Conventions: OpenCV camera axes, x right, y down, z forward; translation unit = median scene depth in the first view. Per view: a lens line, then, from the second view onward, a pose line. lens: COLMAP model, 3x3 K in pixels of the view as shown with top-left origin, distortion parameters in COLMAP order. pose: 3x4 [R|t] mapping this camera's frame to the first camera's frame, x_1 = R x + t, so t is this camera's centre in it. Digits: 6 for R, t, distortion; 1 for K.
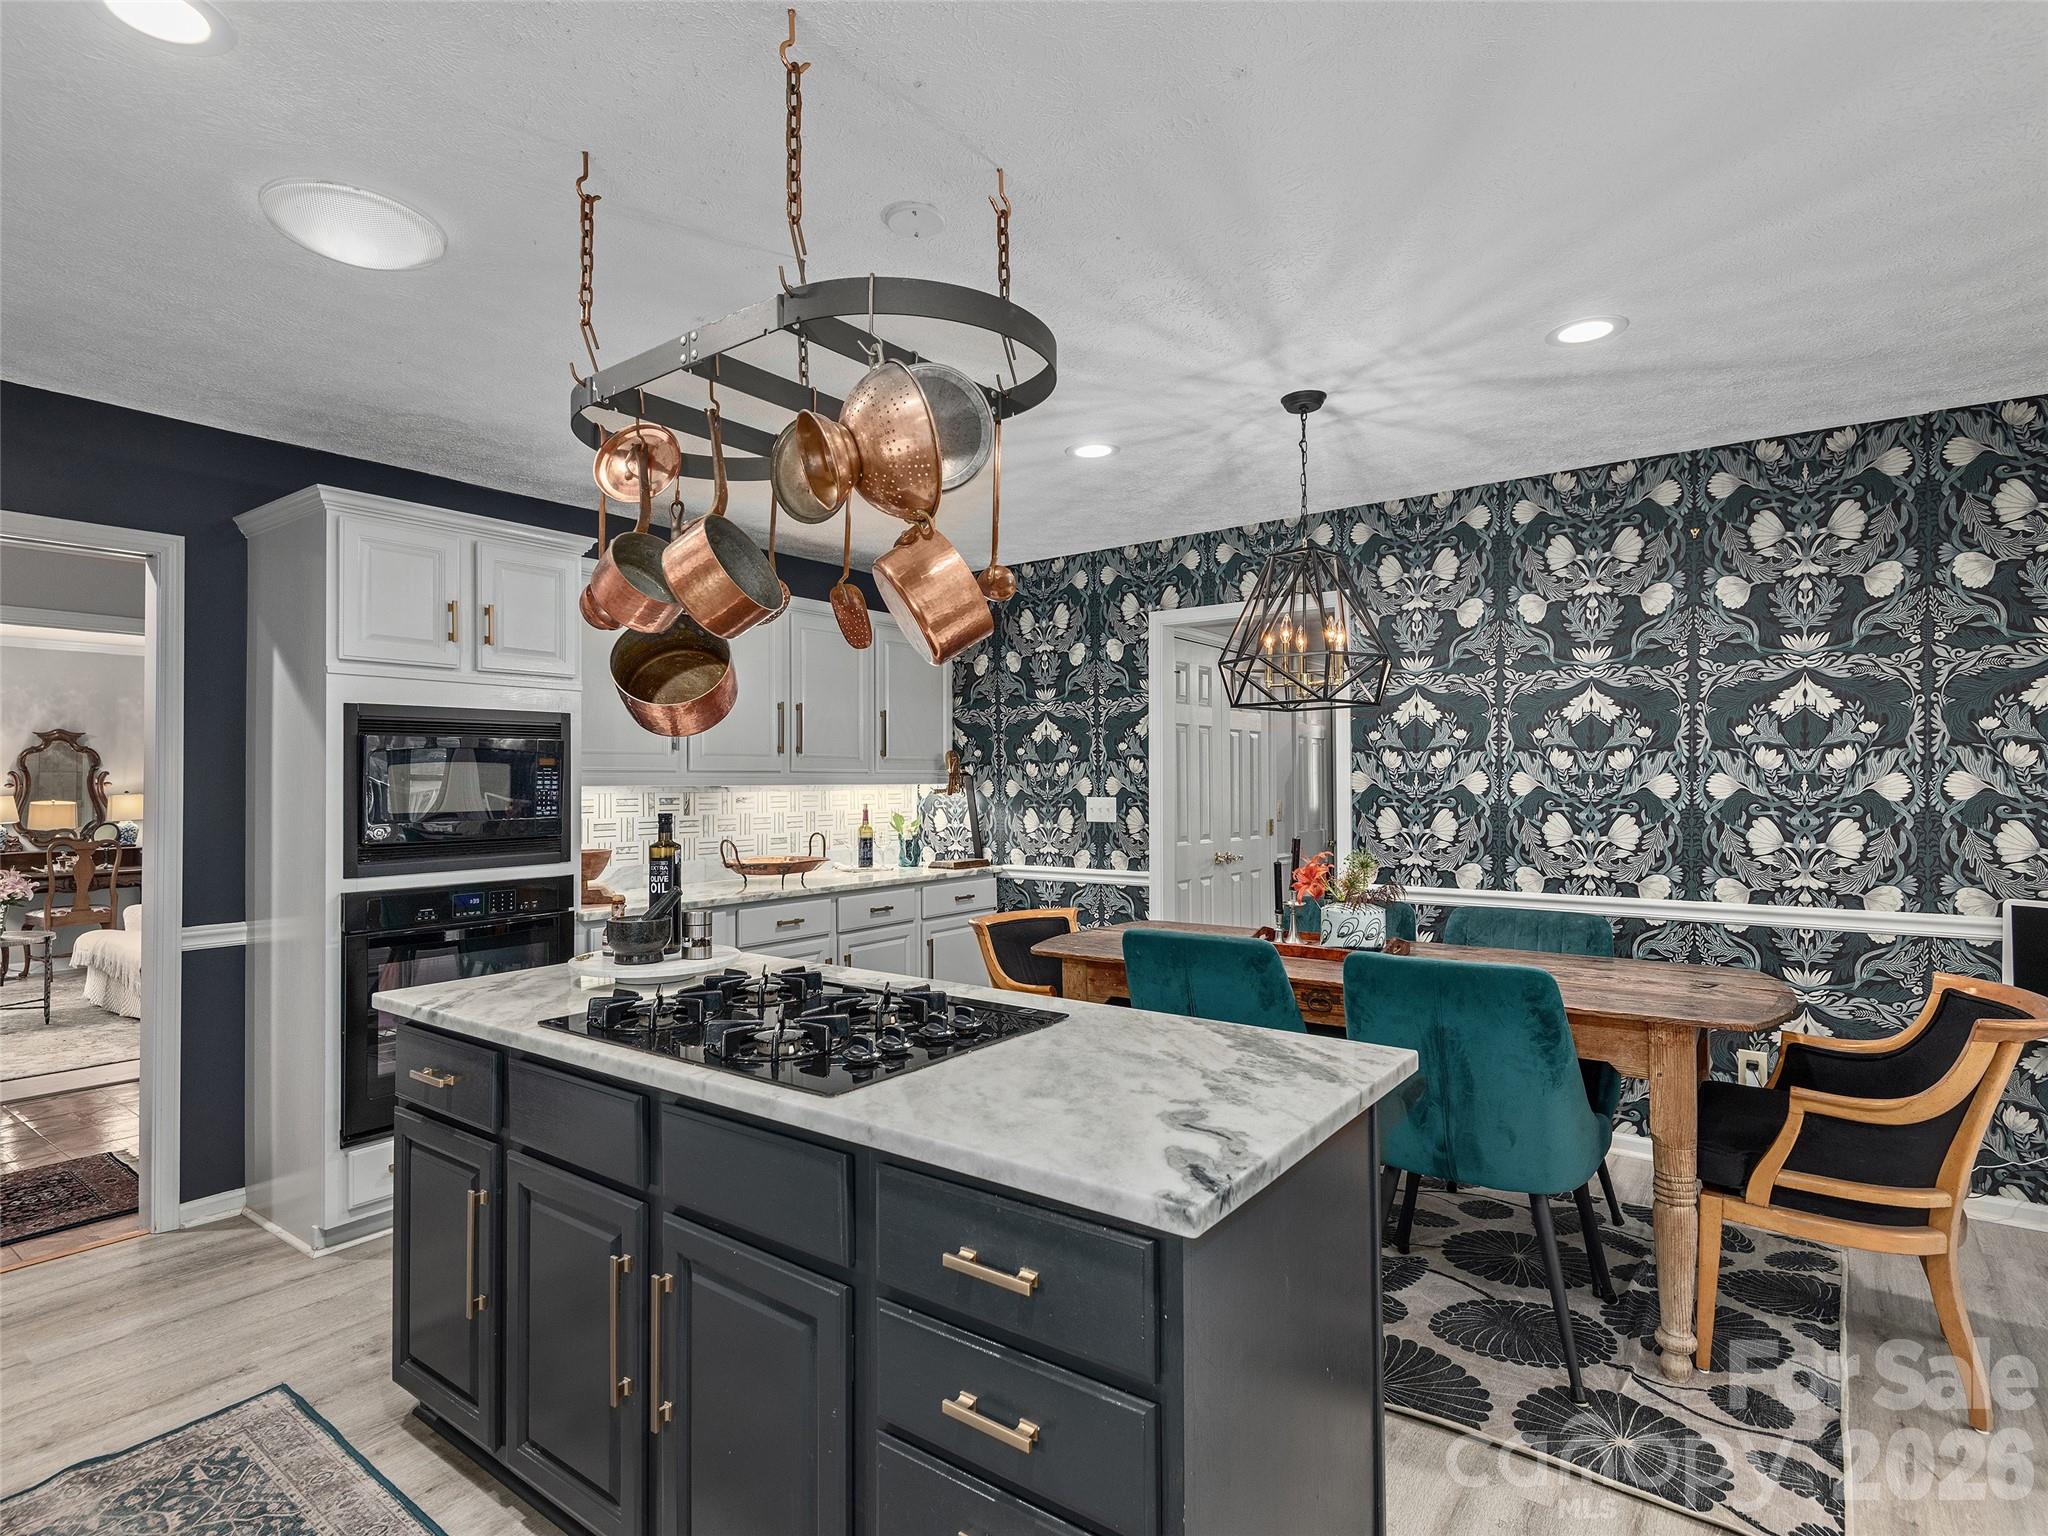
lens RADIAL K [[1055.2, 0, 1024.0], [0, 1055.2, 768.0], [0, 0, 1]] dist [0.035314, -0.030064]
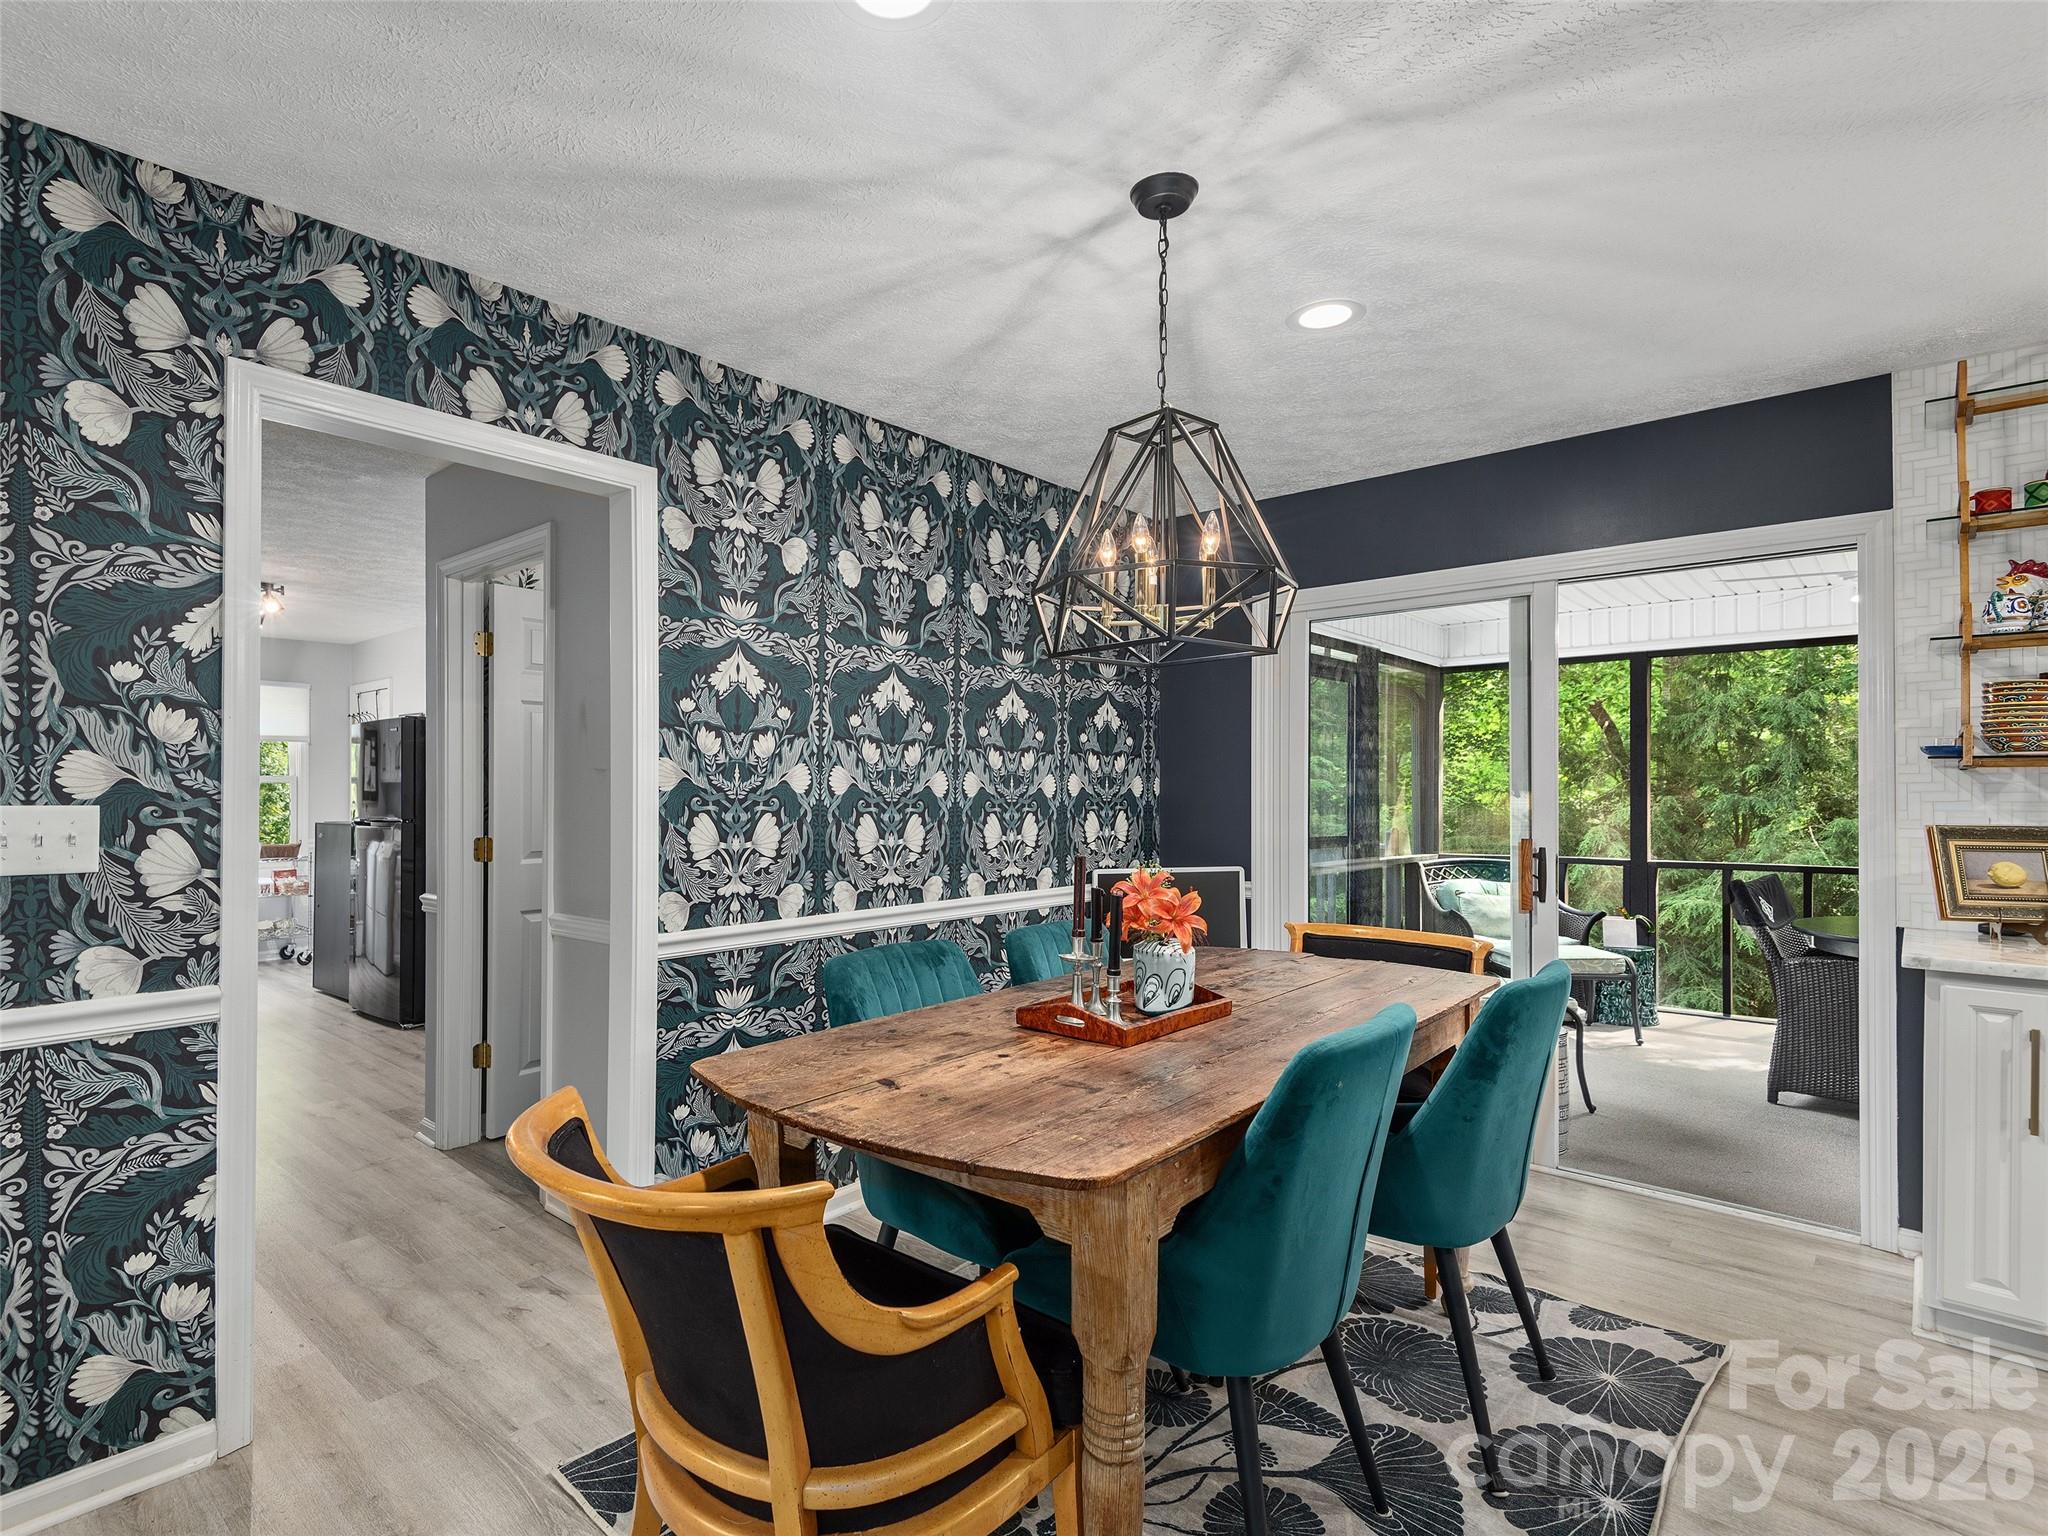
lens RADIAL K [[1027.2, 0, 956.0], [0, 1027.2, 783.6], [0, 0, 1]] dist [0.036527, -0.026200]
pose [[0.118359, 0.012055, 0.992898, -0.292268], [-0.014708, 0.999838, -0.010386, 0.023194], [-0.992862, -0.013374, 0.118517, 0.779428]]
